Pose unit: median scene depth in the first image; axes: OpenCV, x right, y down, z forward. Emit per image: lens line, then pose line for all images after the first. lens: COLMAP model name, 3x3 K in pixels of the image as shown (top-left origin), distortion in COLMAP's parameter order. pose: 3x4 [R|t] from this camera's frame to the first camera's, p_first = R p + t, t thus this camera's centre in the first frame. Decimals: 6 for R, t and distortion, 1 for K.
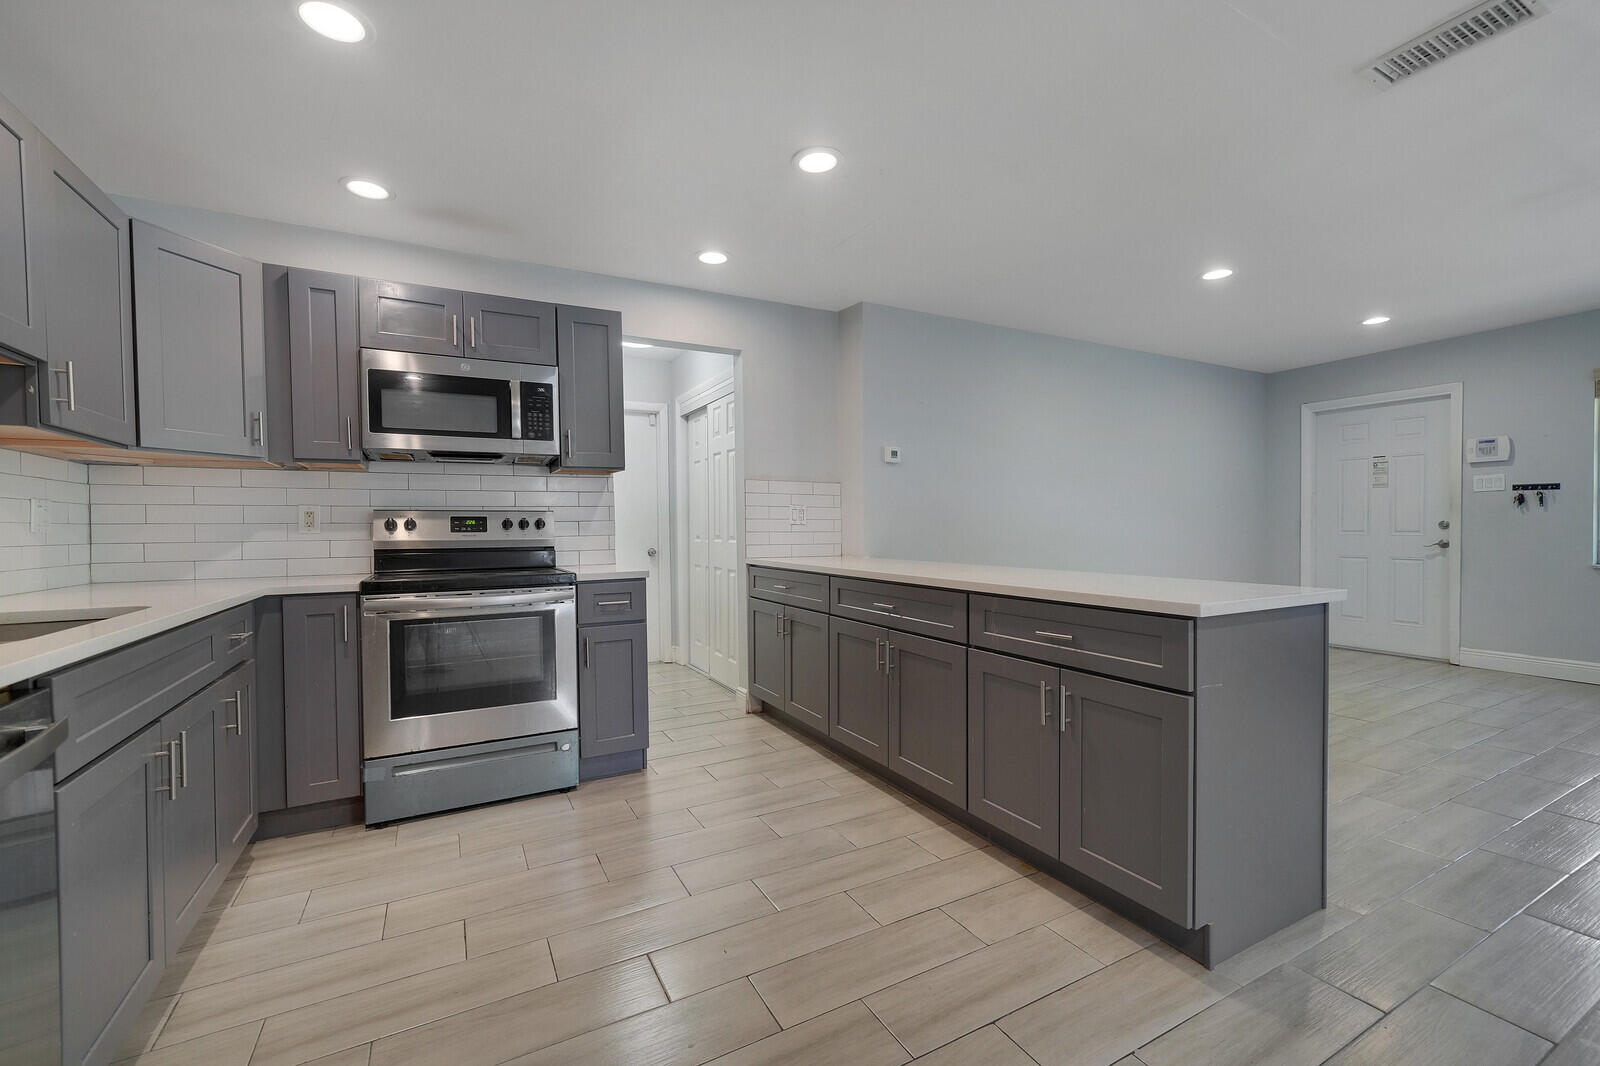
lens RADIAL K [[664.7, 0, 798.4], [0, 664.7, 535.3], [0, 0, 1]] dist [-0.001833, 0.001344]
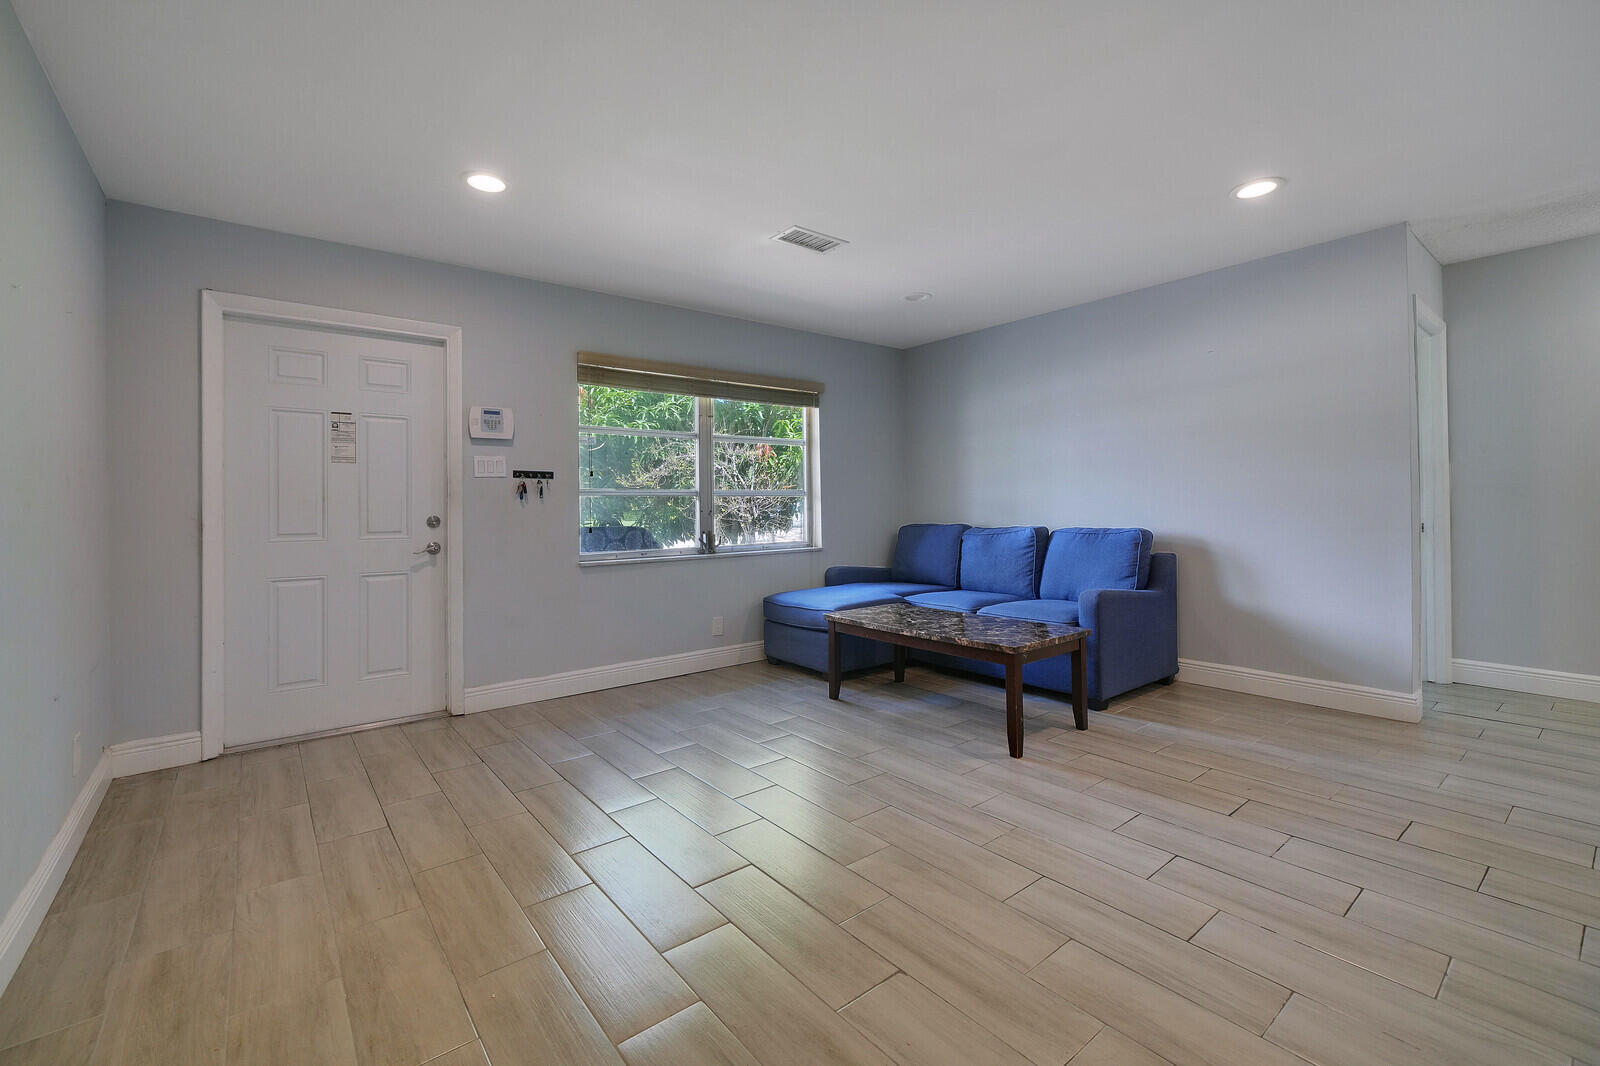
lens RADIAL K [[664.7, 0, 789.7], [0, 664.7, 506.1], [0, 0, 1]] dist [-0.001833, 0.001344]
pose [[-0.175555, 0.016127, 0.984337, 0.335911], [0.030946, 0.999462, -0.010855, -0.021217], [-0.983983, 0.028556, -0.175960, 1.220657]]
